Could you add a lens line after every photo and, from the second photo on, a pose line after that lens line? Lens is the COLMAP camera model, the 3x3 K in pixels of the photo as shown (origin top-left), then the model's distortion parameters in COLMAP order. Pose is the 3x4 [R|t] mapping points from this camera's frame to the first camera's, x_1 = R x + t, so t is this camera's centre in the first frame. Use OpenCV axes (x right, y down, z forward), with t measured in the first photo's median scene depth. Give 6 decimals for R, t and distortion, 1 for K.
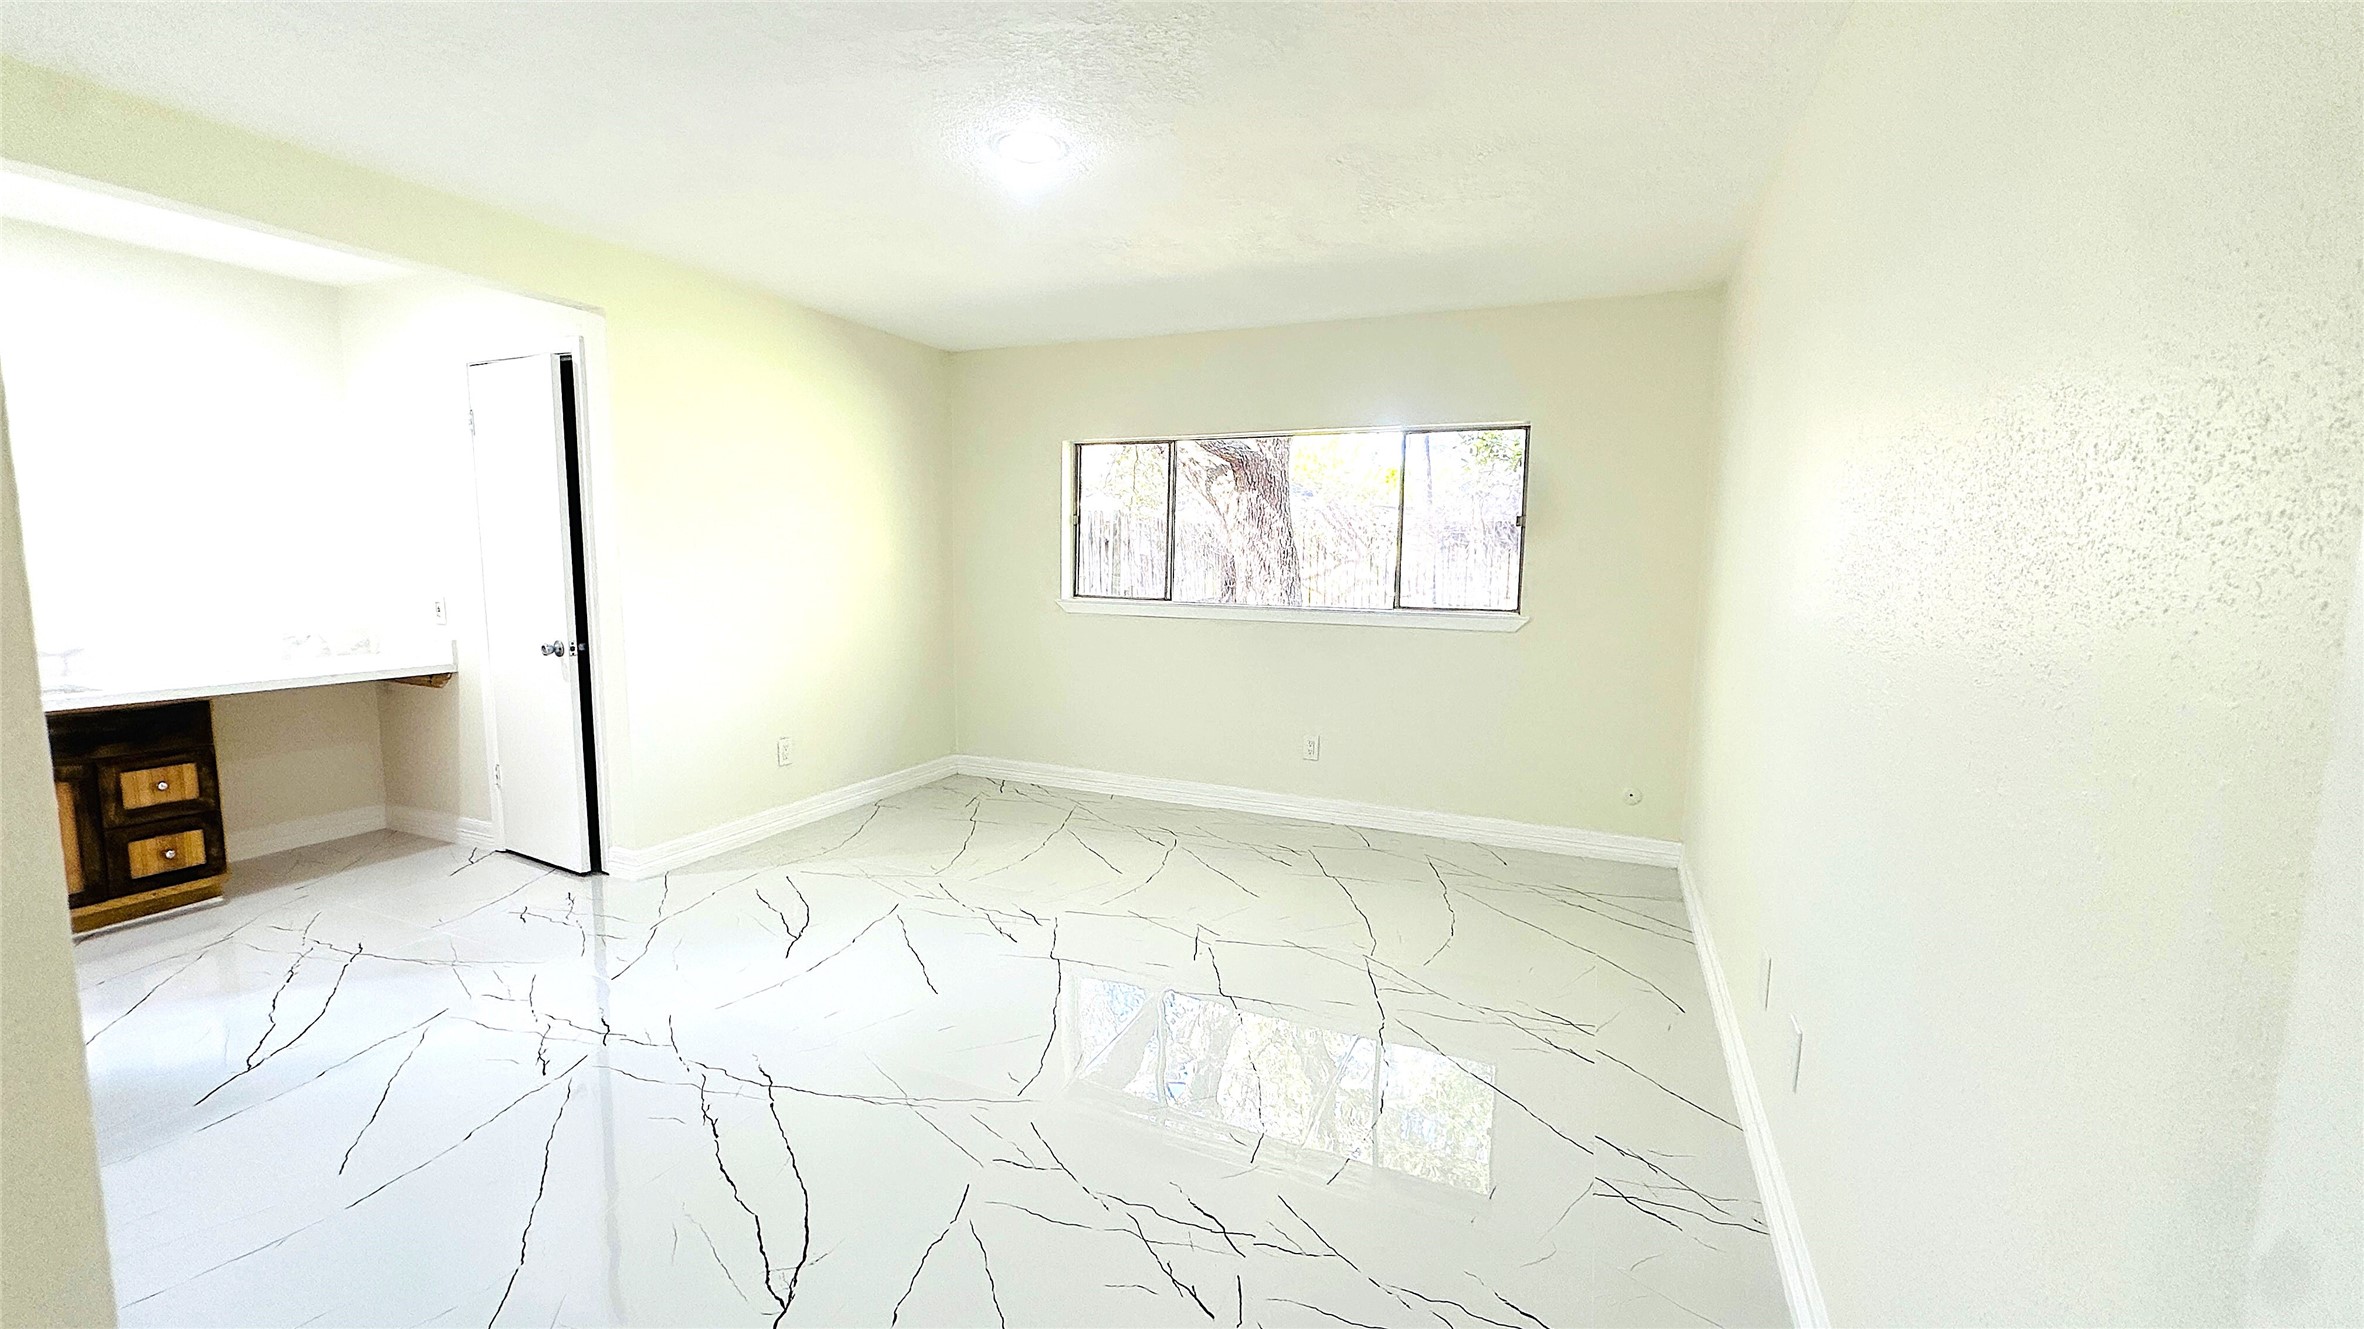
lens RADIAL K [[943.3, 0, 1181.4], [0, 943.3, 666.1], [0, 0, 1]] dist [-0.001867, 0.000492]
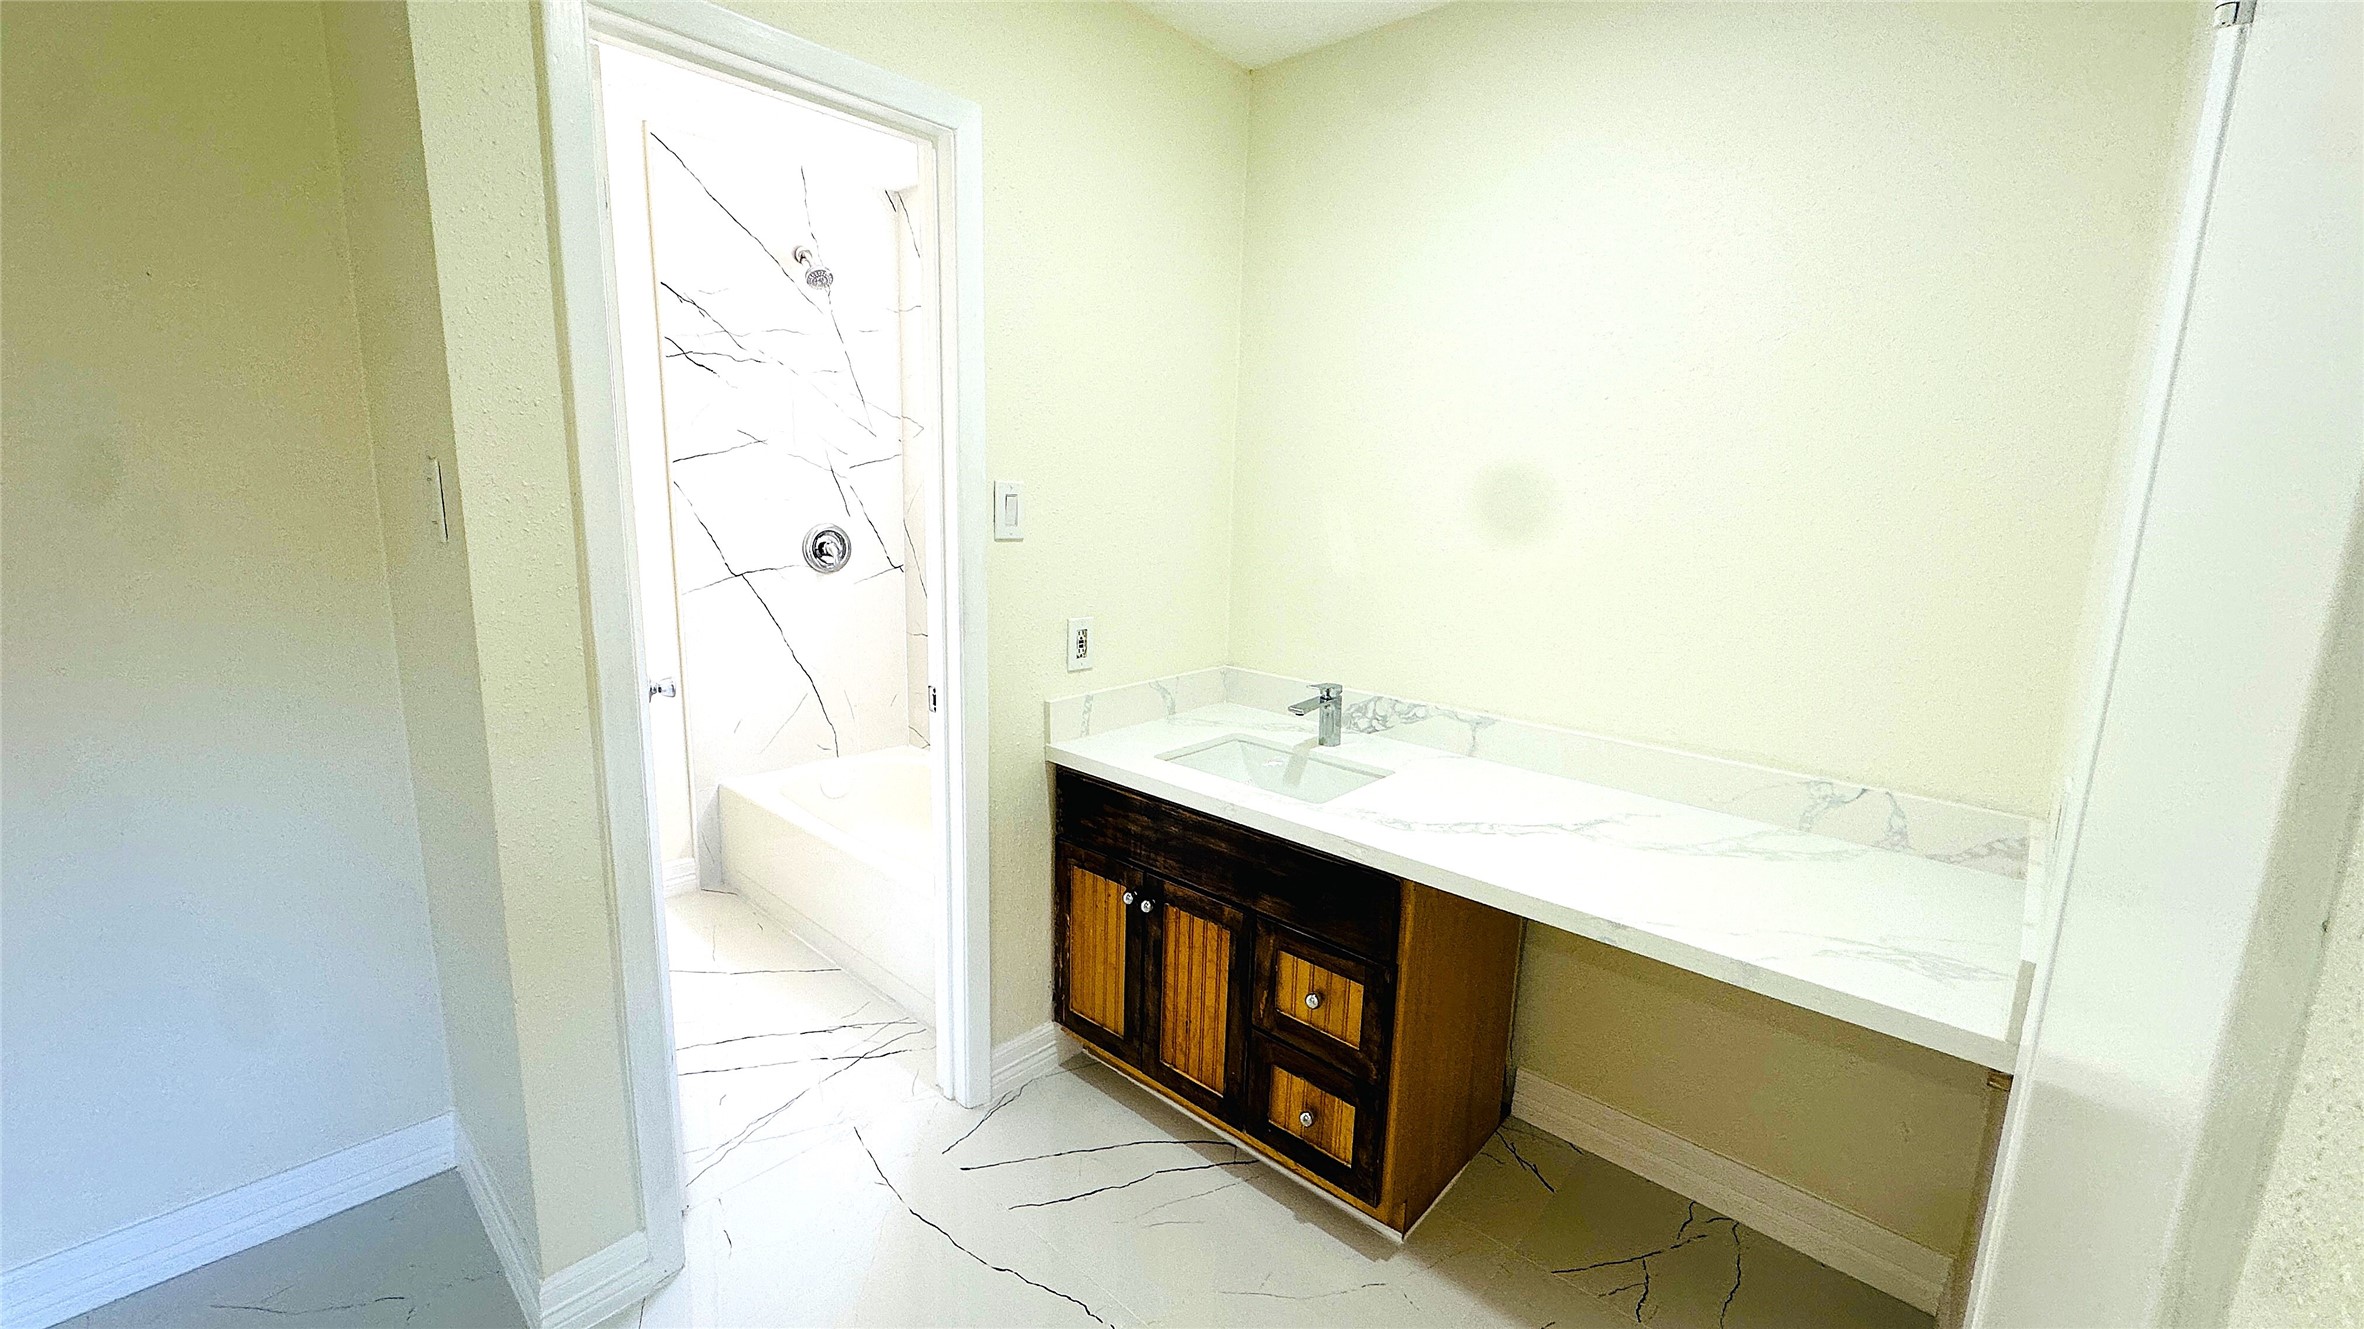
lens RADIAL K [[943.3, 0, 1175.0], [0, 943.3, 660.1], [0, 0, 1]] dist [-0.001867, 0.000492]
pose [[-0.327867, 0.148133, -0.933038, -0.586730], [-0.142639, 0.968546, 0.203893, -0.157031], [0.933893, 0.199938, -0.296425, 1.046482]]
